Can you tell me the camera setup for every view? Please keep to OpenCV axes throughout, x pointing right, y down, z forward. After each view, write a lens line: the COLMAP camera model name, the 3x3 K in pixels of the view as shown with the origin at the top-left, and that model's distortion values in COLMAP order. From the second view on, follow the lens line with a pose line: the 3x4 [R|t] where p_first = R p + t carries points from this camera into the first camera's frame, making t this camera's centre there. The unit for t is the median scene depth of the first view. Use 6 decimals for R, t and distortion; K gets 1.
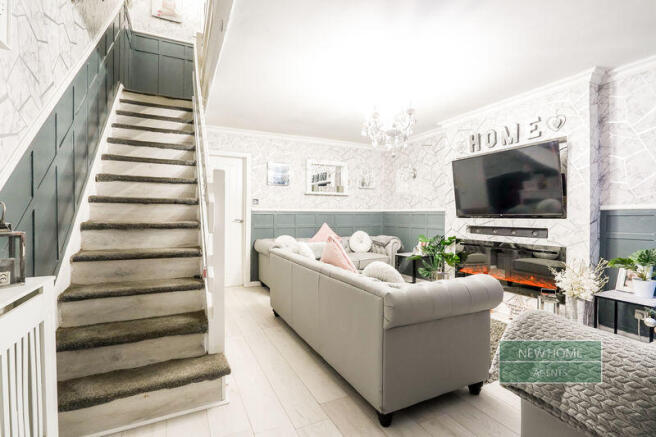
lens RADIAL K [[308.1, 0, 328.0], [0, 308.1, 218.2], [0, 0, 1]] dist [0.000443, 0.000033]
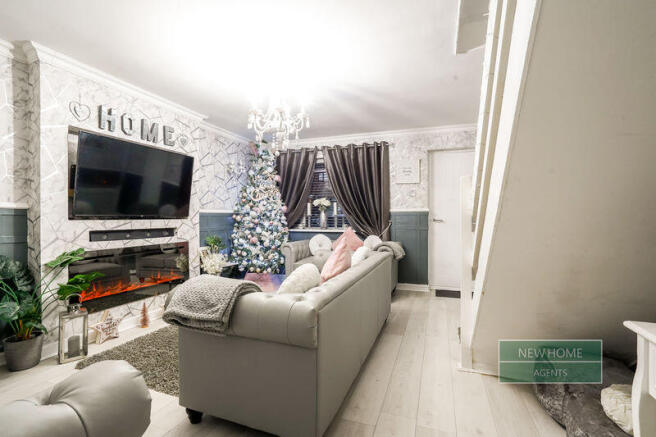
lens RADIAL K [[308.1, 0, 327.3], [0, 308.1, 218.0], [0, 0, 1]] dist [0.000443, 0.000033]
pose [[-0.693987, -0.002537, 0.719983, -0.468481], [0.008676, 0.999892, 0.011885, -0.010032], [-0.719935, 0.014495, -0.693890, 1.236703]]
